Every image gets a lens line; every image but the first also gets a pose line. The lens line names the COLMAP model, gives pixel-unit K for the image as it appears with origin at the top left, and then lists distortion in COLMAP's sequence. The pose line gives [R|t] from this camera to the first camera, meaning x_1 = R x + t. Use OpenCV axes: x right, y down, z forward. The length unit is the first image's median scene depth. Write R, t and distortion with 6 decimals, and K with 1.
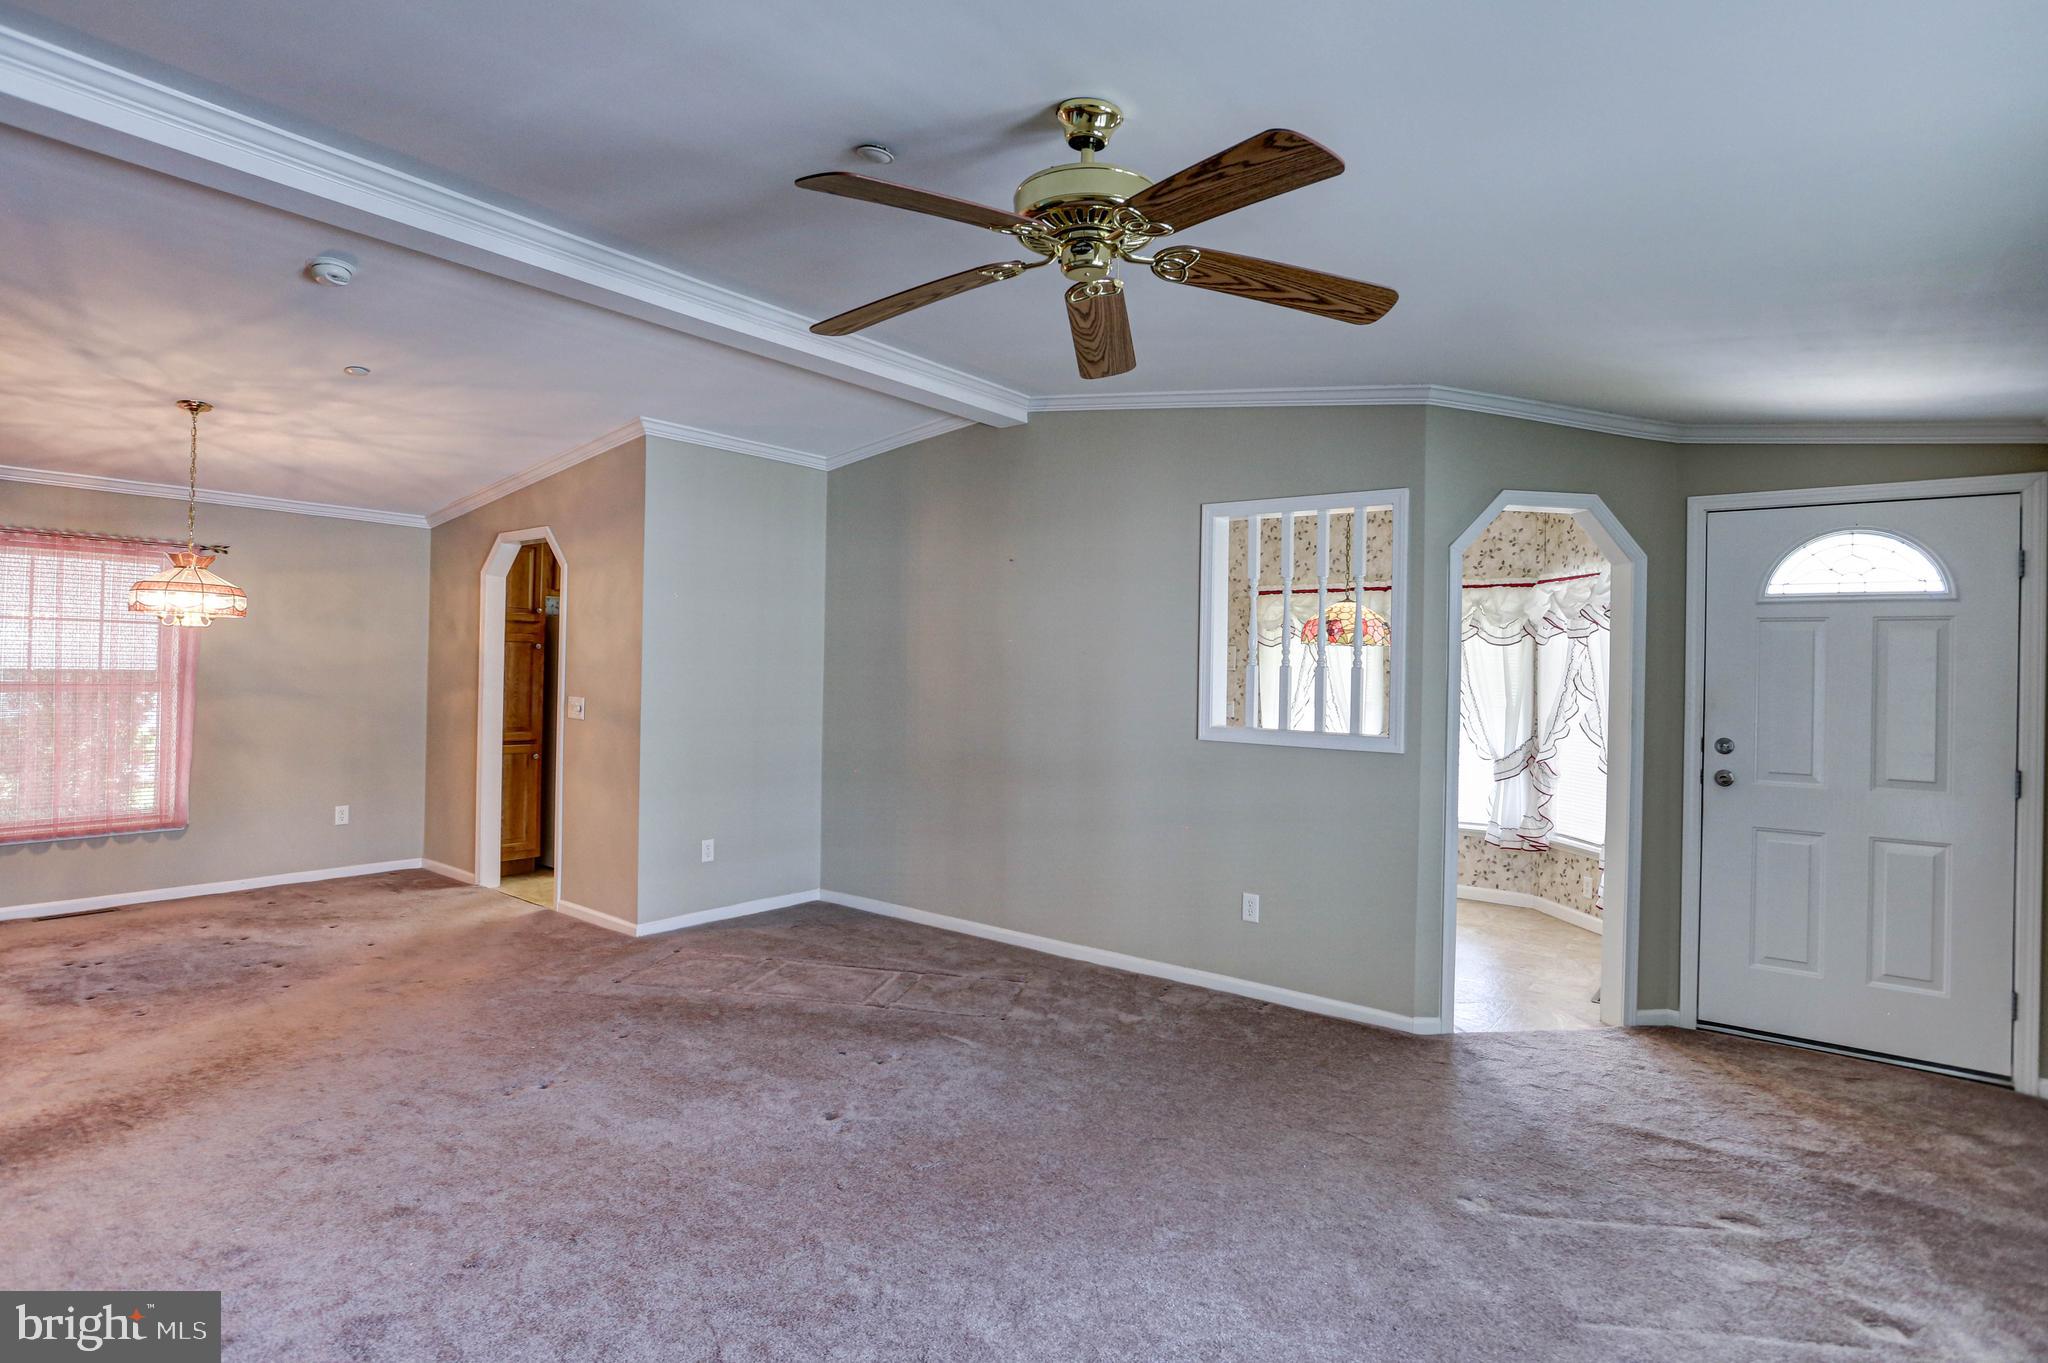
lens RADIAL K [[1043.7, 0, 1013.8], [0, 1043.7, 663.5], [0, 0, 1]] dist [-0.043529, 0.024968]
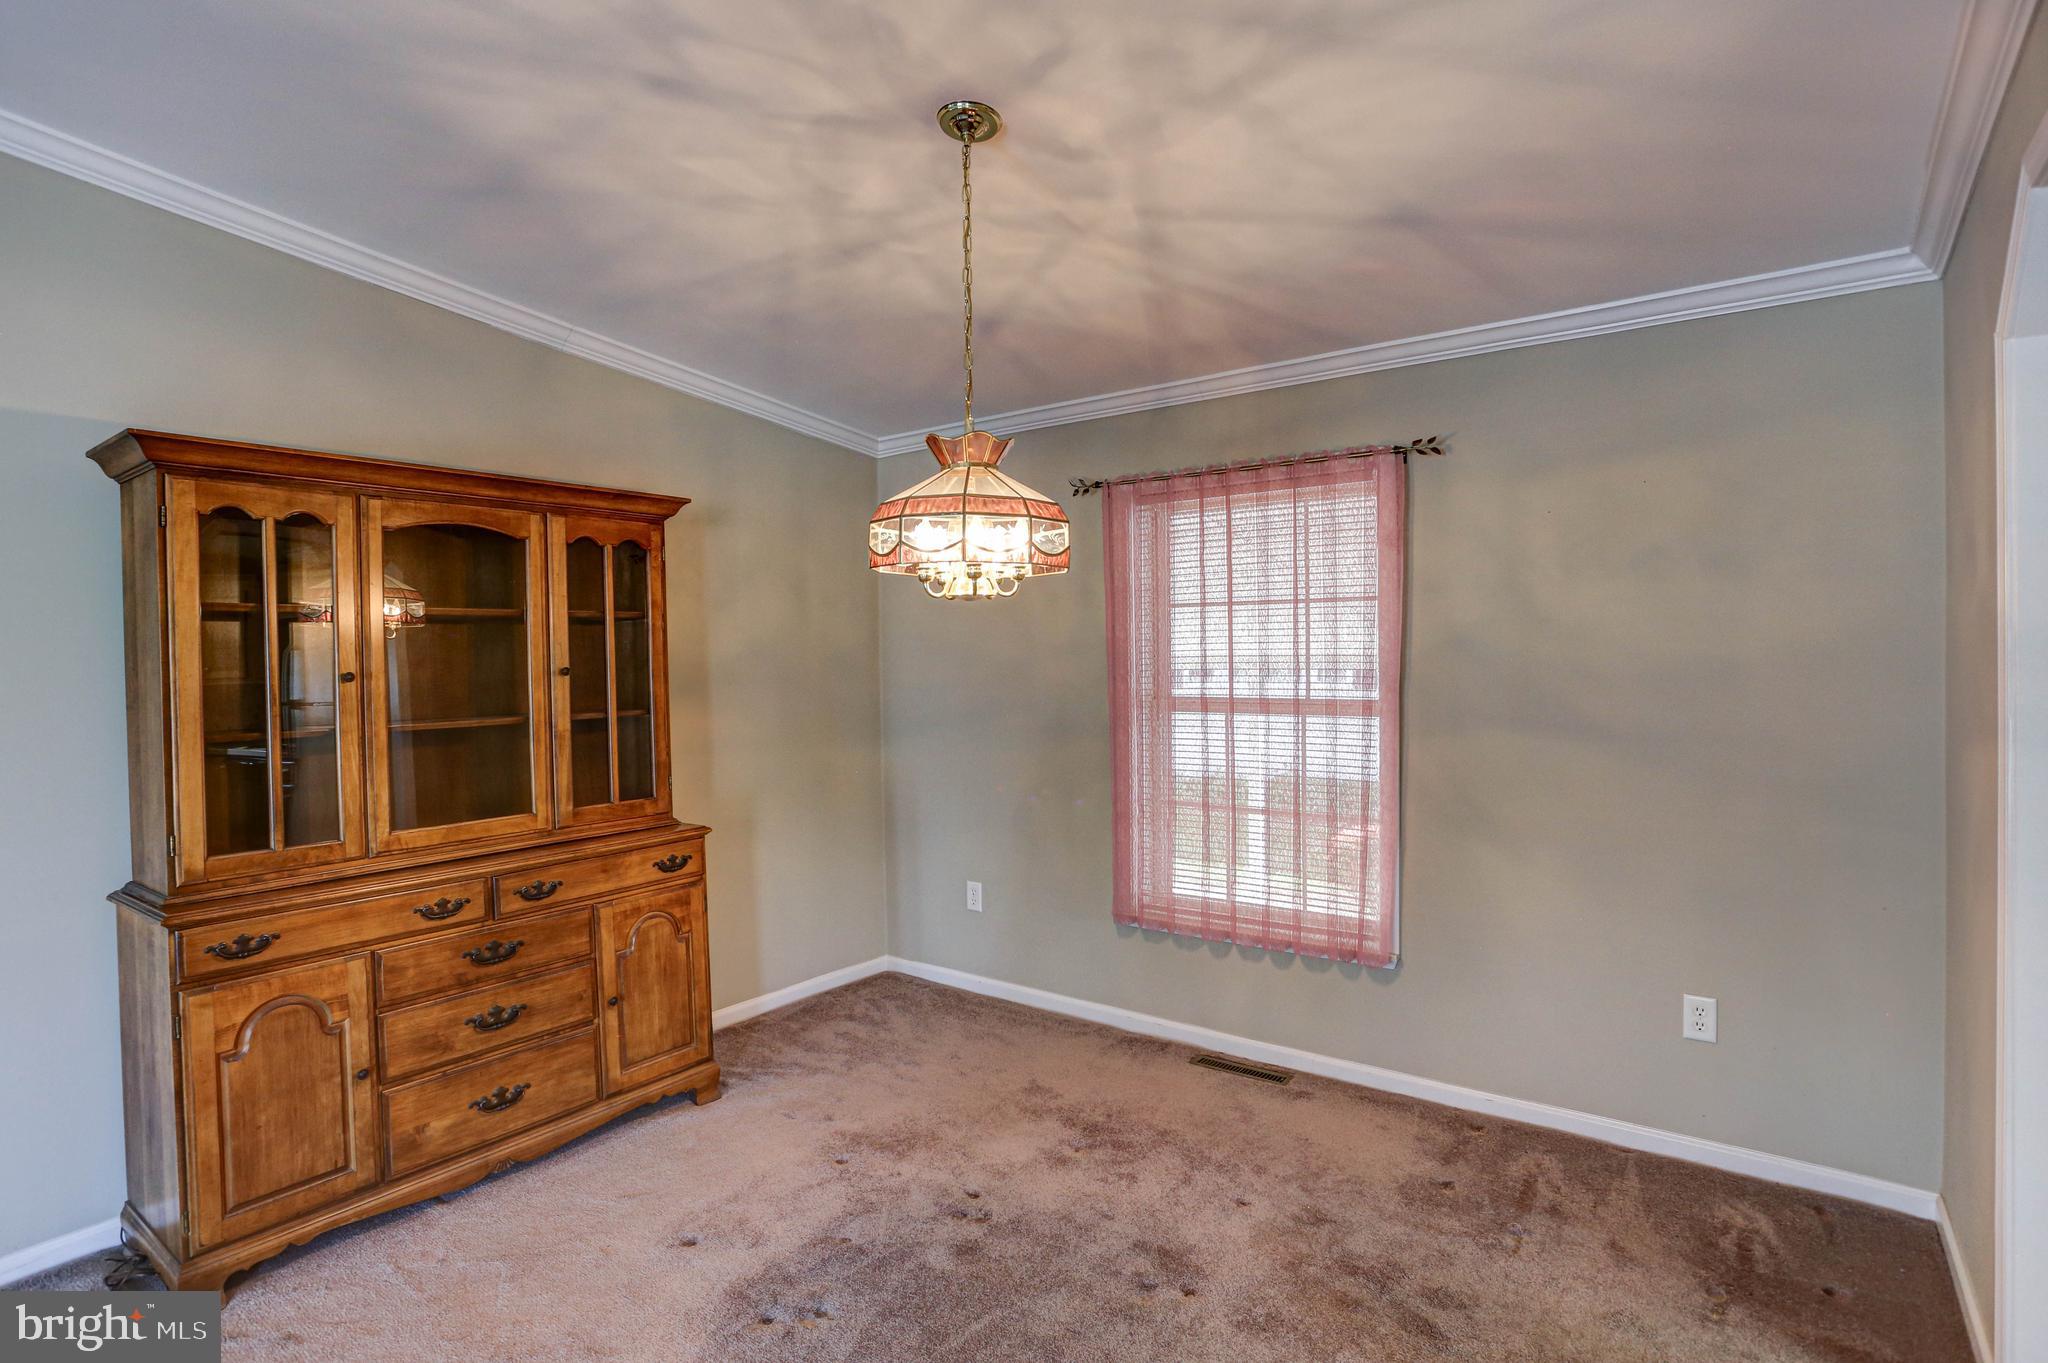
lens RADIAL K [[1018.6, 0, 1019.8], [0, 1018.6, 666.1], [0, 0, 1]] dist [-0.057335, 0.026653]
pose [[0.019083, -0.007924, -0.999787, -0.414900], [0.020003, 0.999771, -0.007542, -0.001540], [0.999618, -0.019854, 0.019237, 1.204919]]
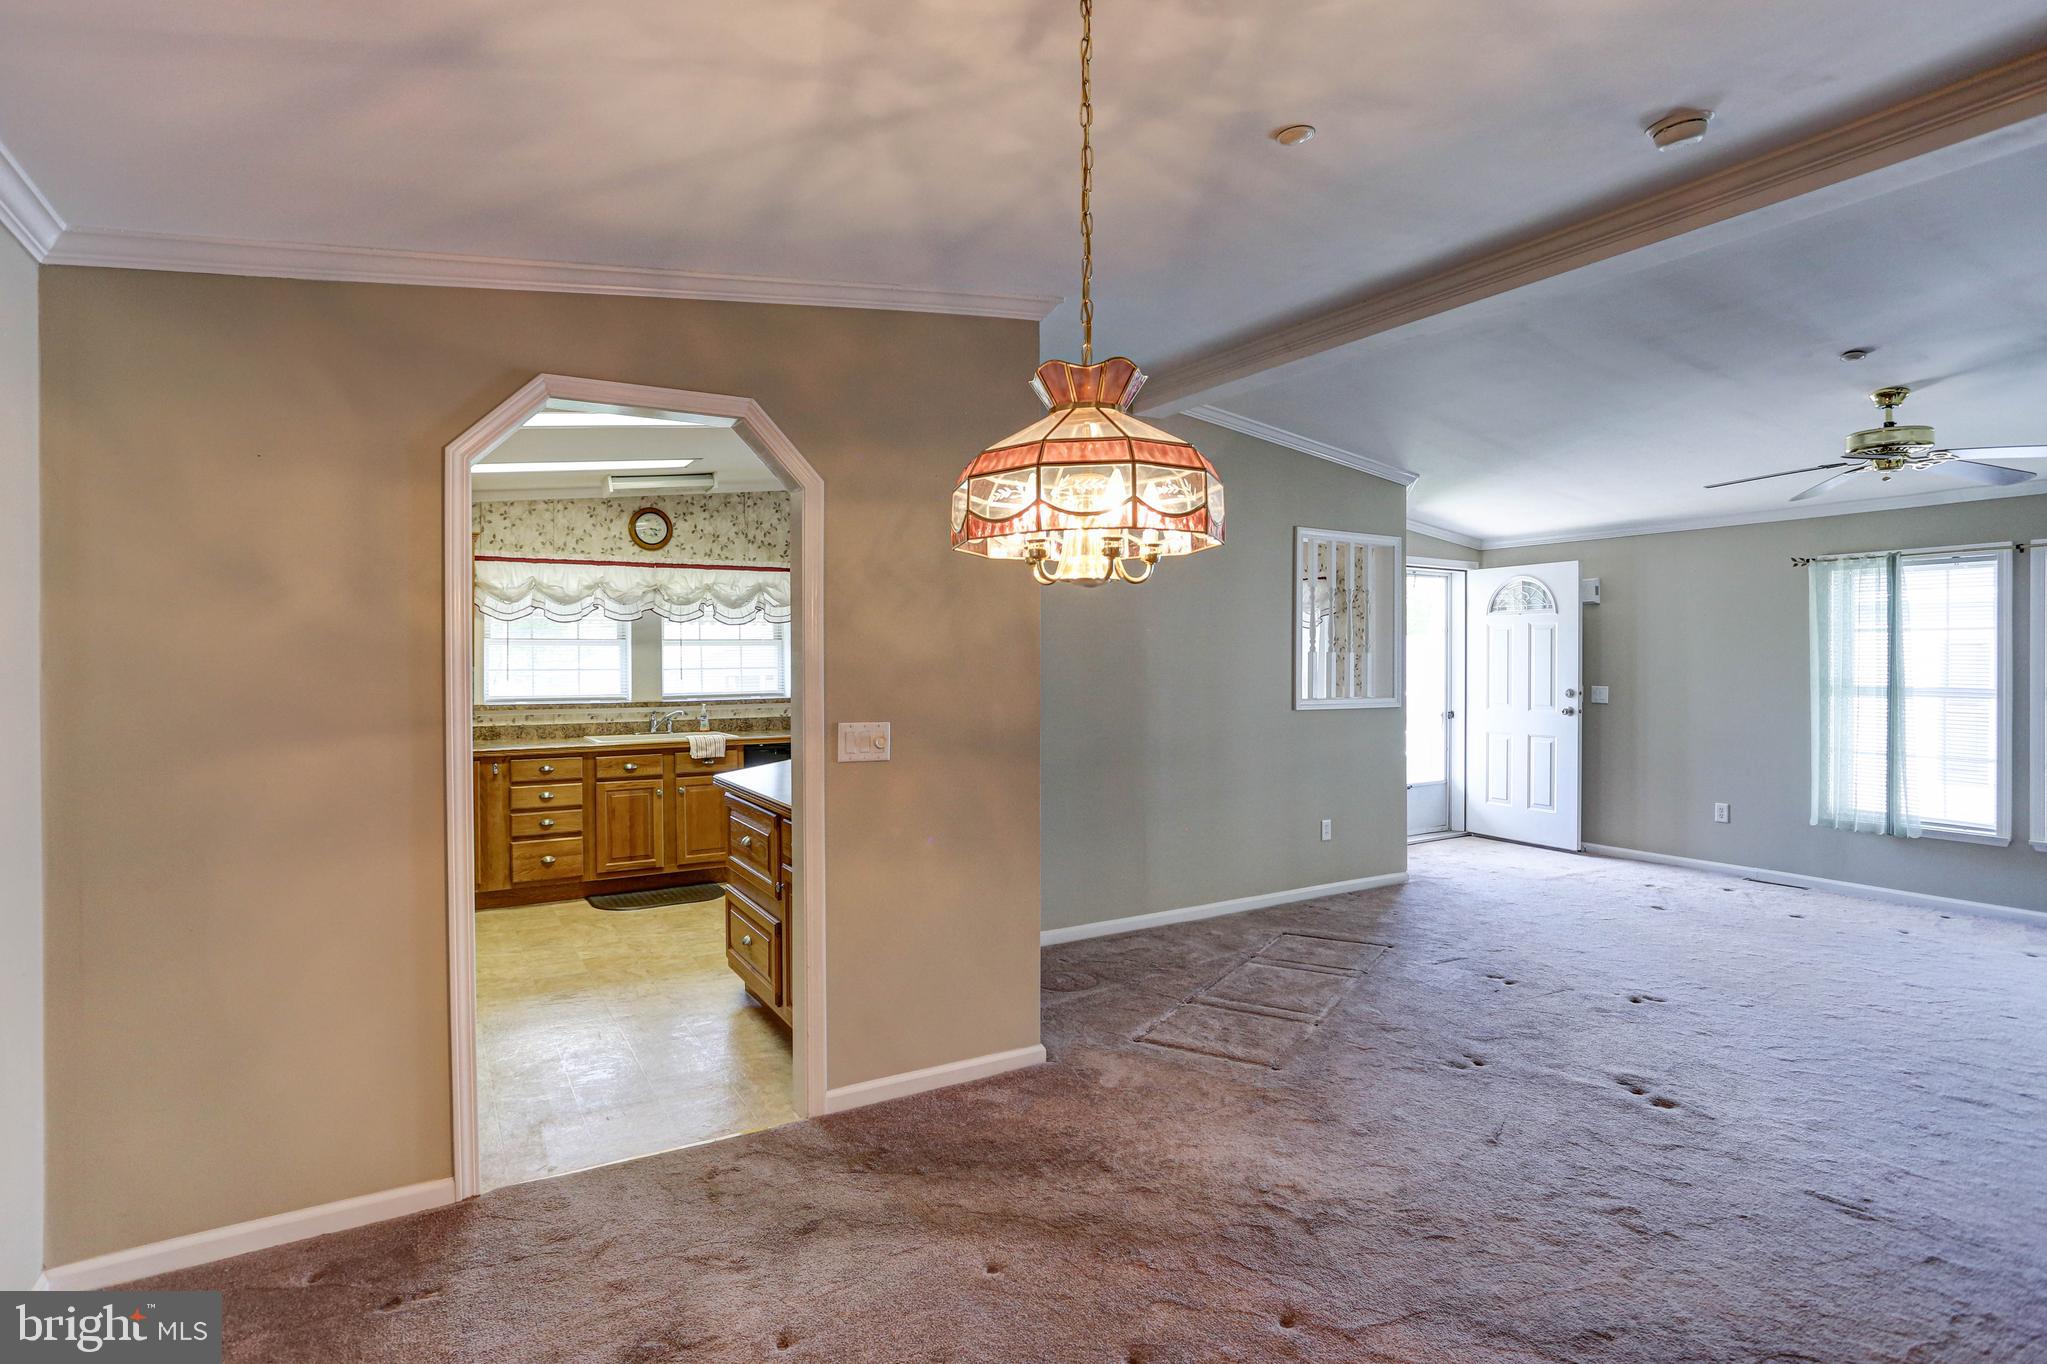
lens RADIAL K [[1018.1, 0, 1019.3], [0, 1018.1, 666.6], [0, 0, 1]] dist [-0.057335, 0.026653]
pose [[0.352461, -0.028486, 0.935393, -1.347929], [0.001942, 0.999557, 0.029709, -0.021706], [-0.935824, -0.008655, 0.352360, 1.072498]]
